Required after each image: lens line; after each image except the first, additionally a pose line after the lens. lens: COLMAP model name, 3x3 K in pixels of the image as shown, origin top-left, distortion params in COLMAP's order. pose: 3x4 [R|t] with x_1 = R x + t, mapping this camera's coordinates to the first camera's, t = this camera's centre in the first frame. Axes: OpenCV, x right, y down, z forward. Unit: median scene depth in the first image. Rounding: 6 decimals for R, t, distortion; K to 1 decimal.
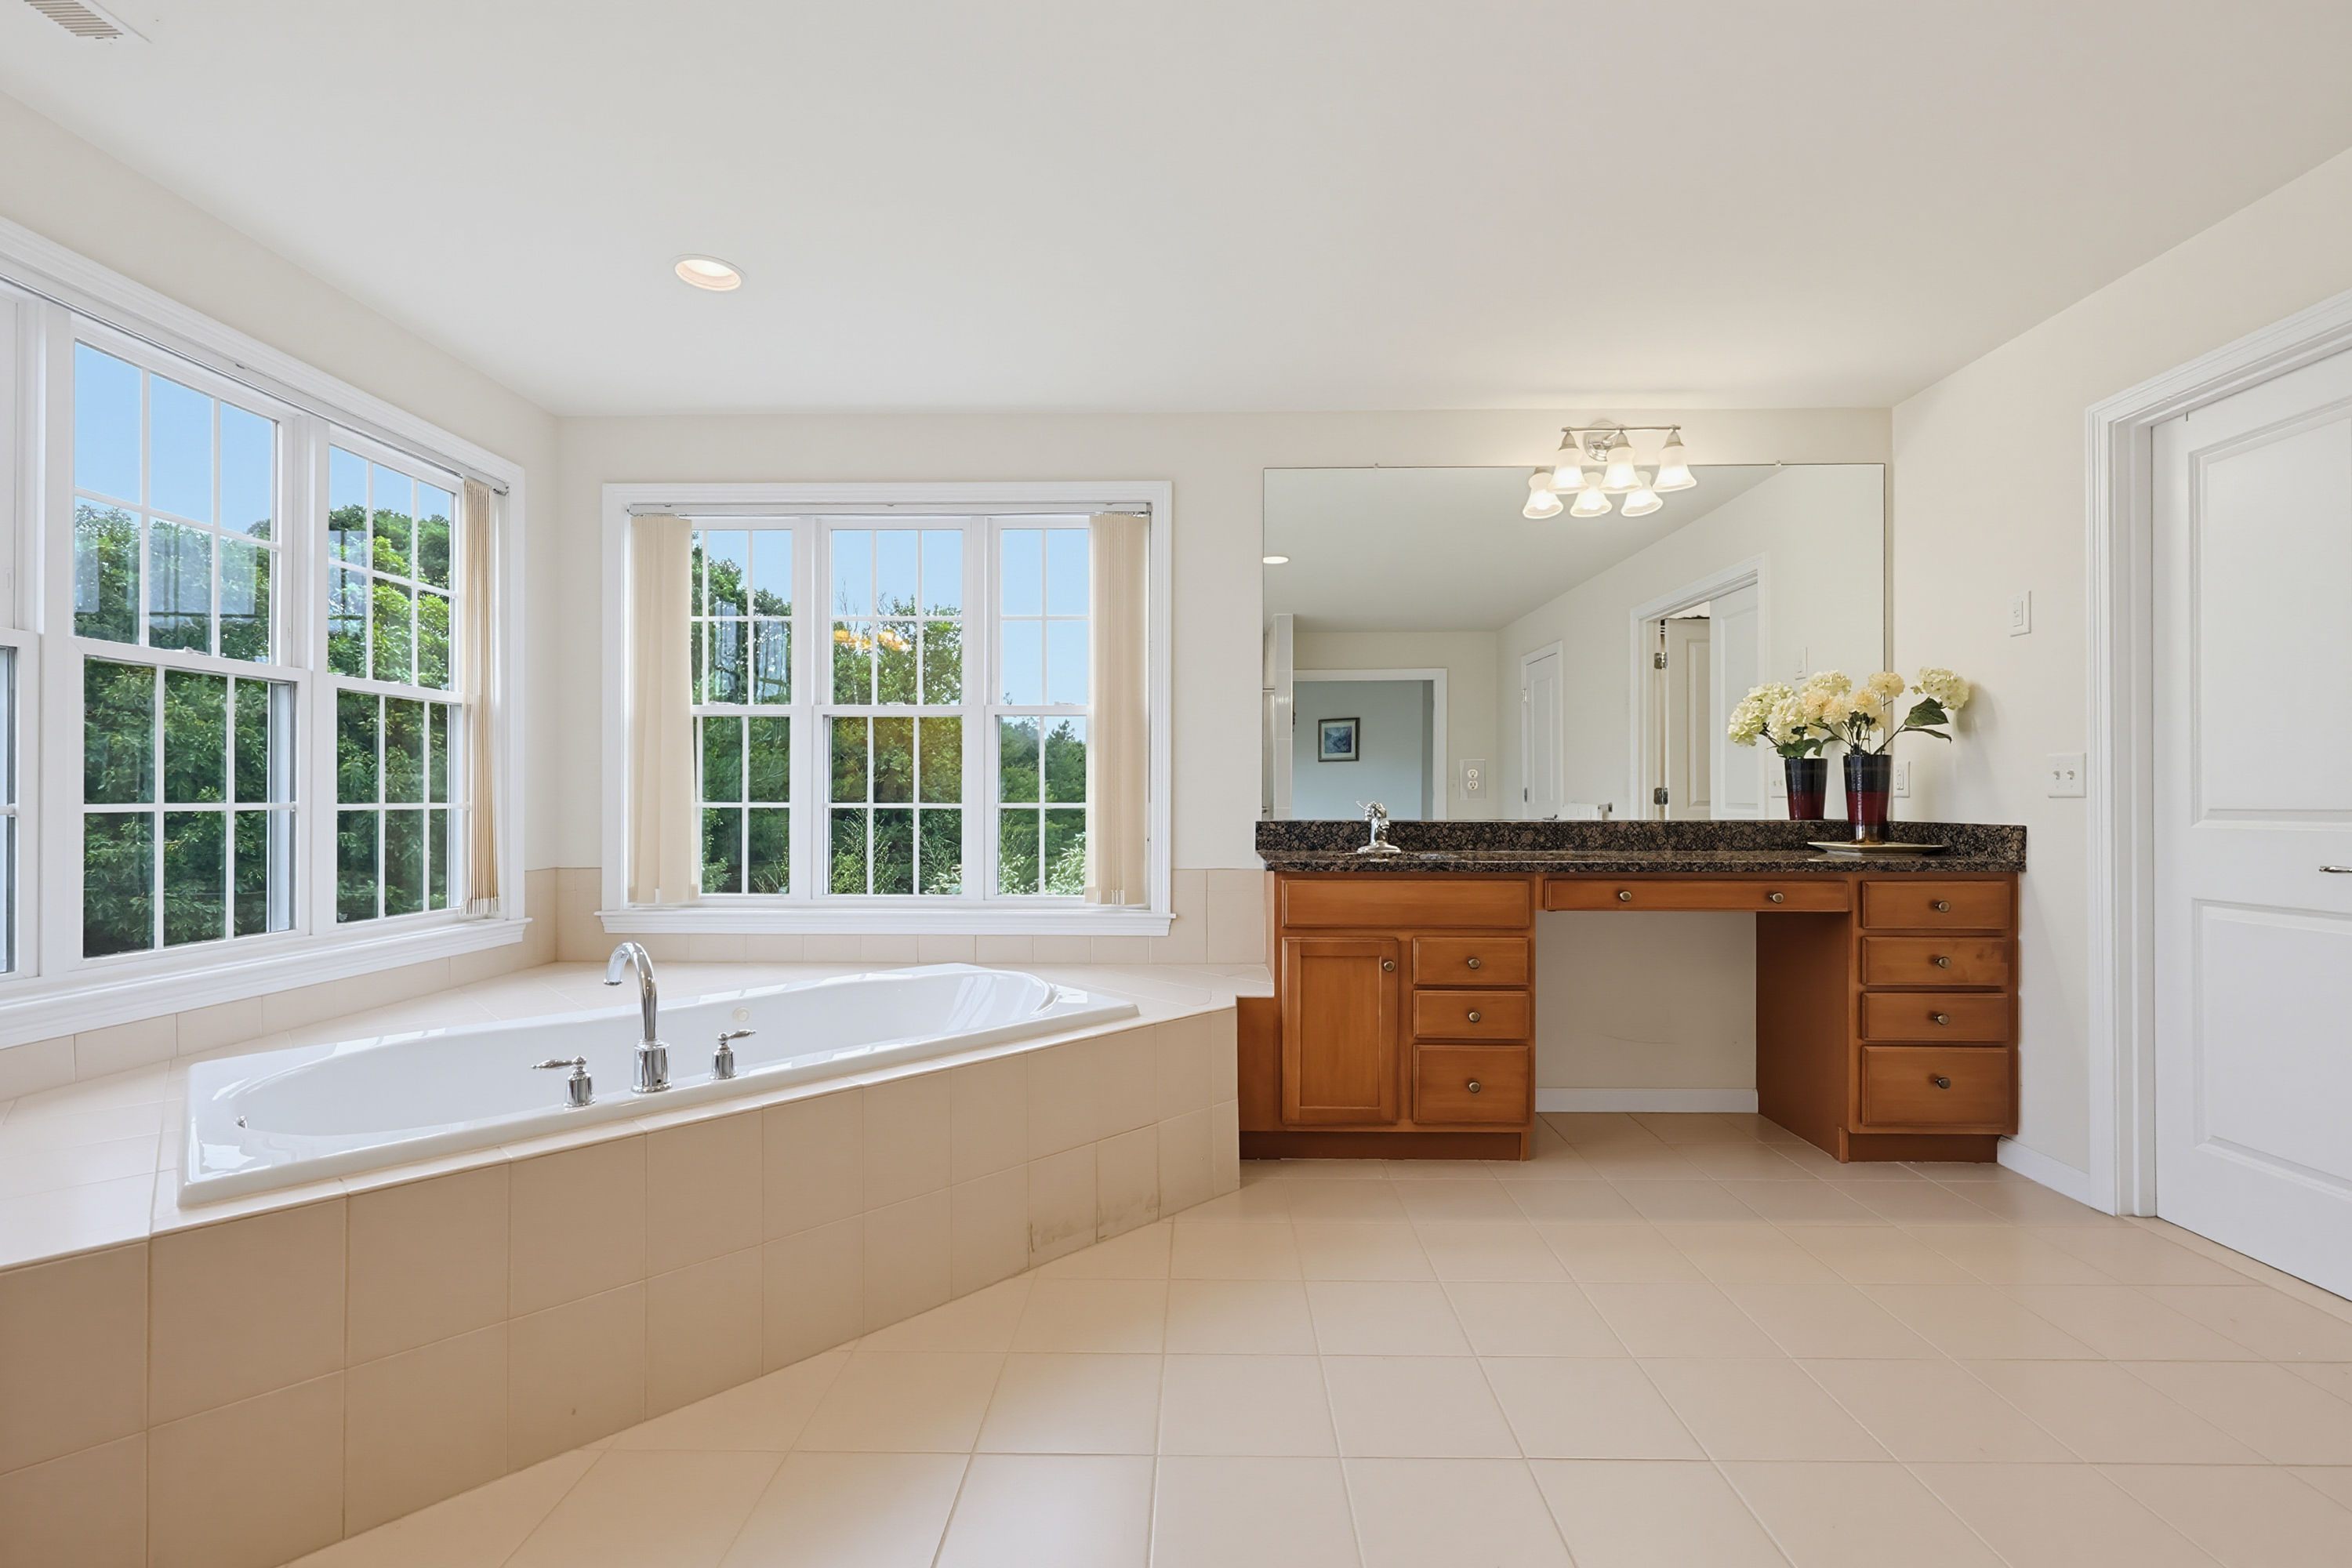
lens RADIAL K [[1020.7, 0, 1180.6], [0, 1020.7, 798.1], [0, 0, 1]] dist [-0.000602, 0.000216]
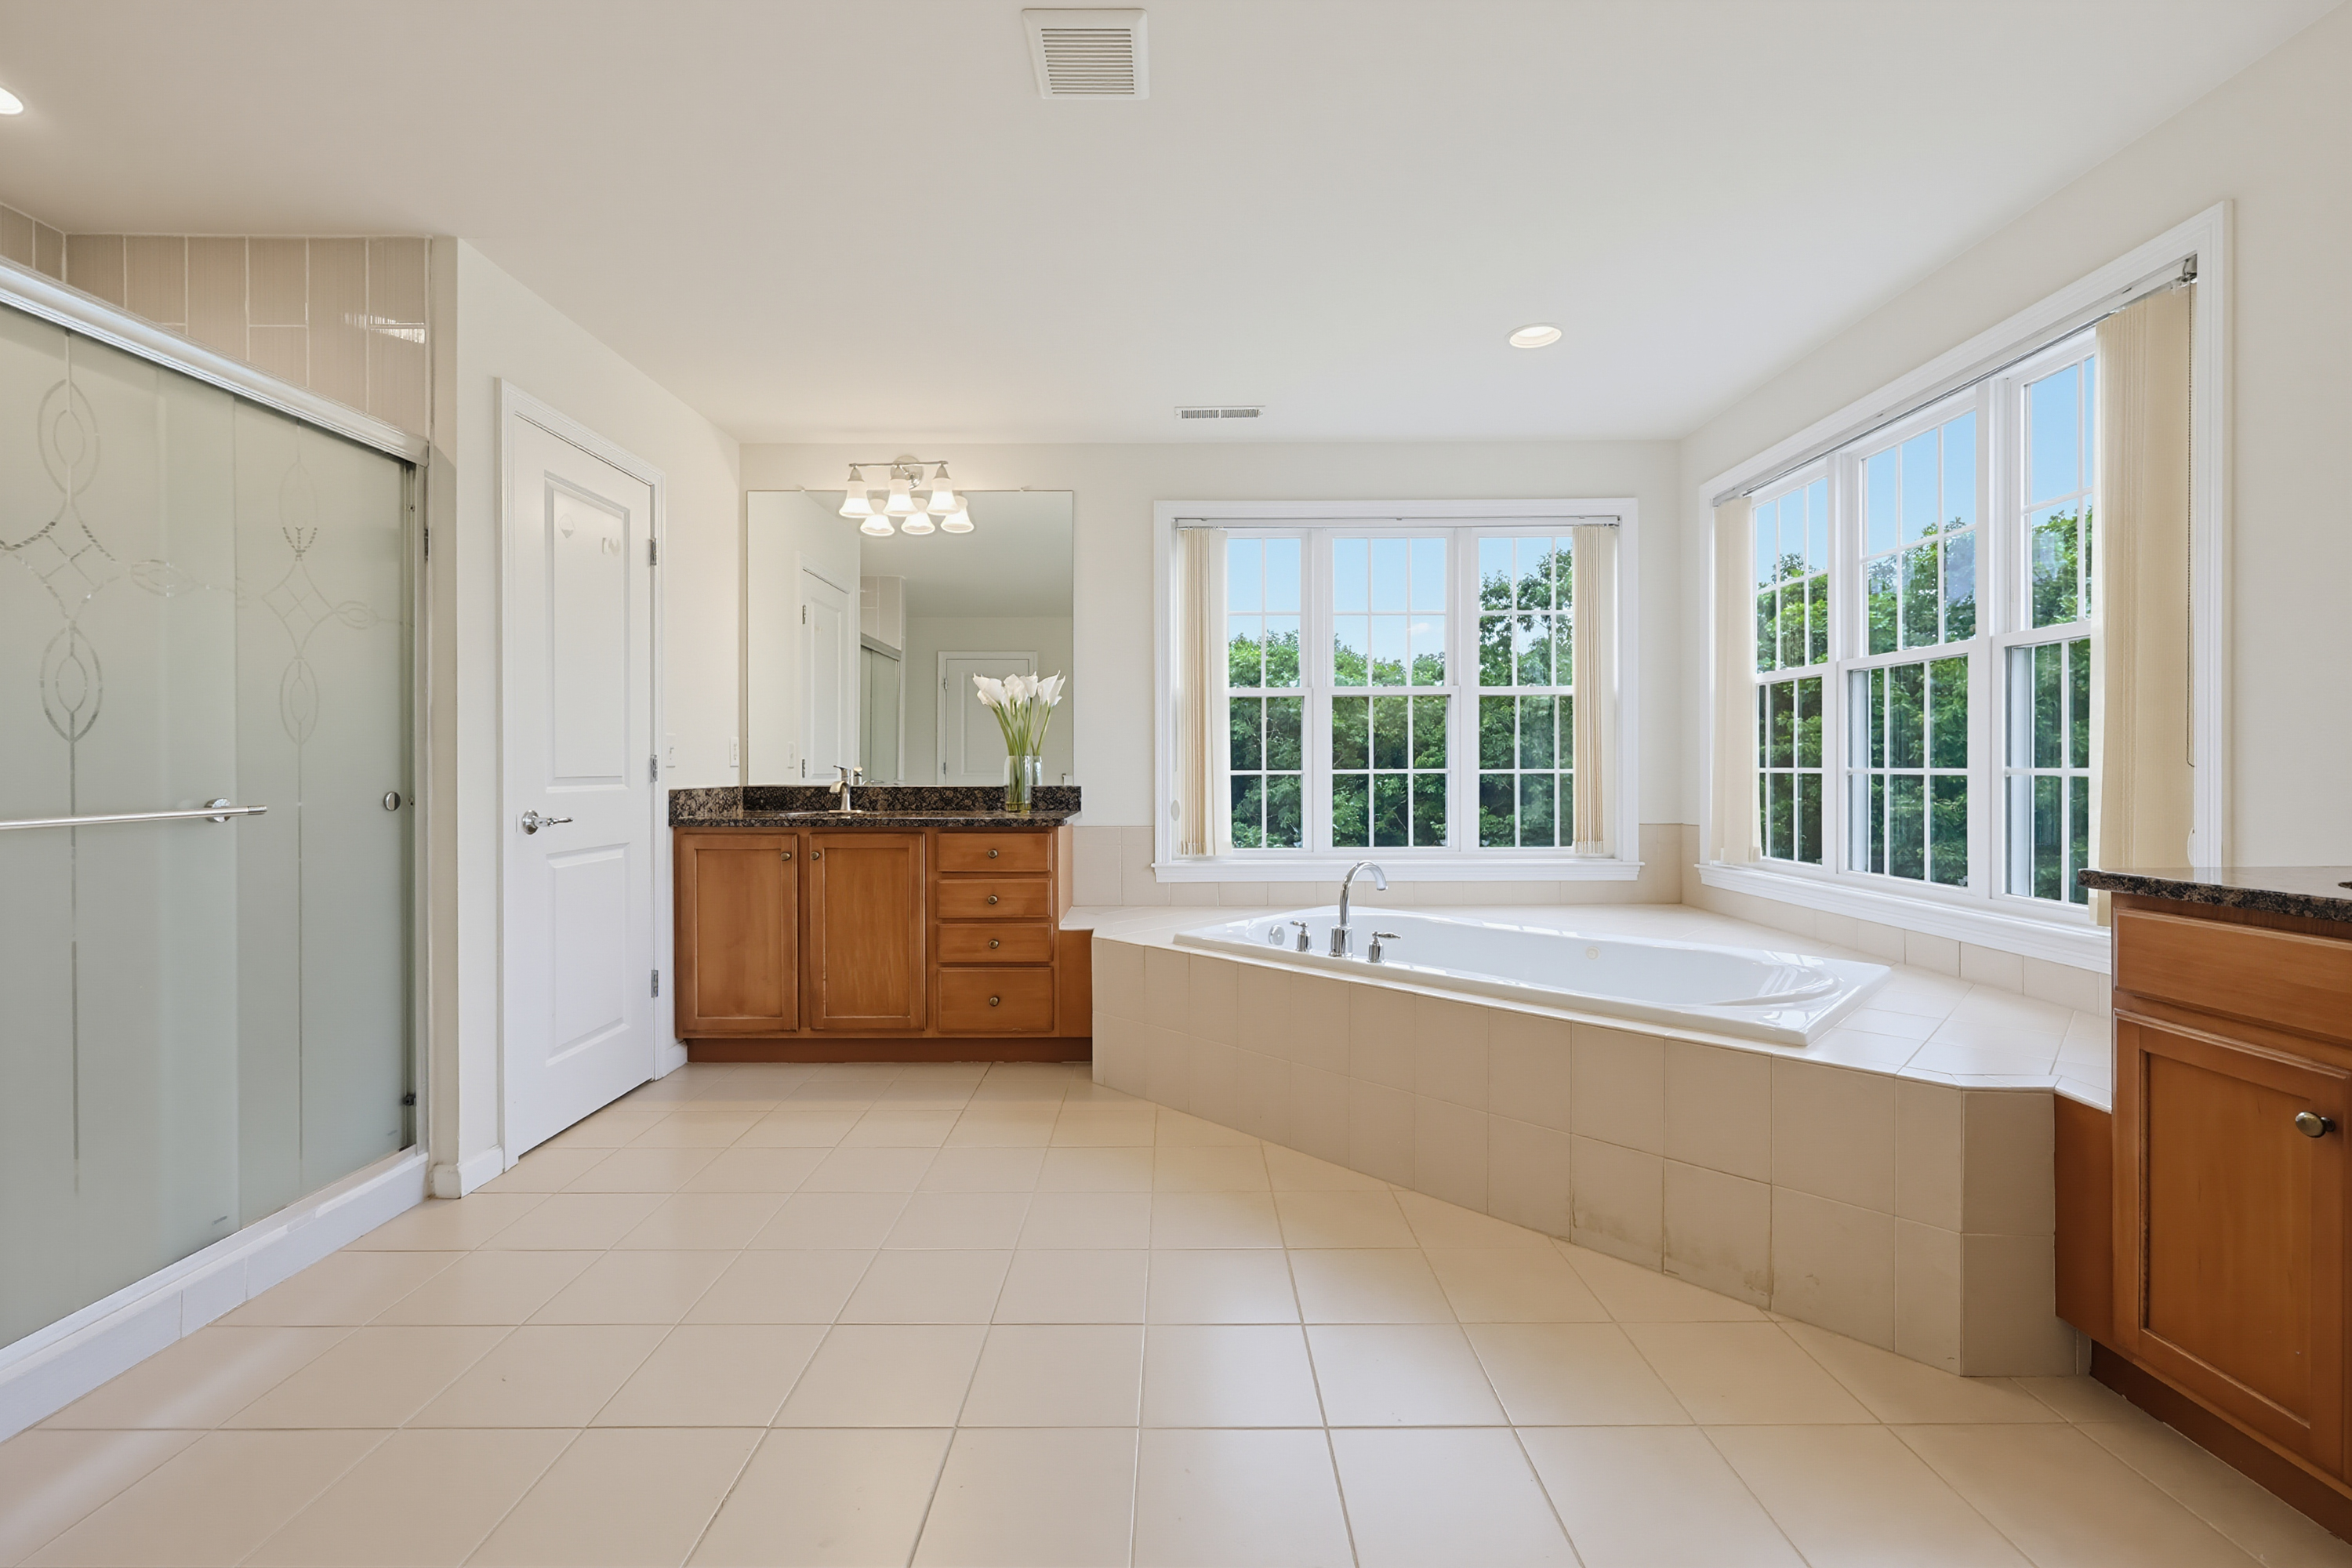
lens RADIAL K [[1020.7, 0, 1175.6], [0, 1020.7, 773.8], [0, 0, 1]] dist [-0.000602, 0.000216]
pose [[-0.008830, 0.003896, -0.999953, 0.705056], [0.007987, 0.999961, 0.003826, 0.001673], [0.999929, -0.007953, -0.008860, 0.527787]]
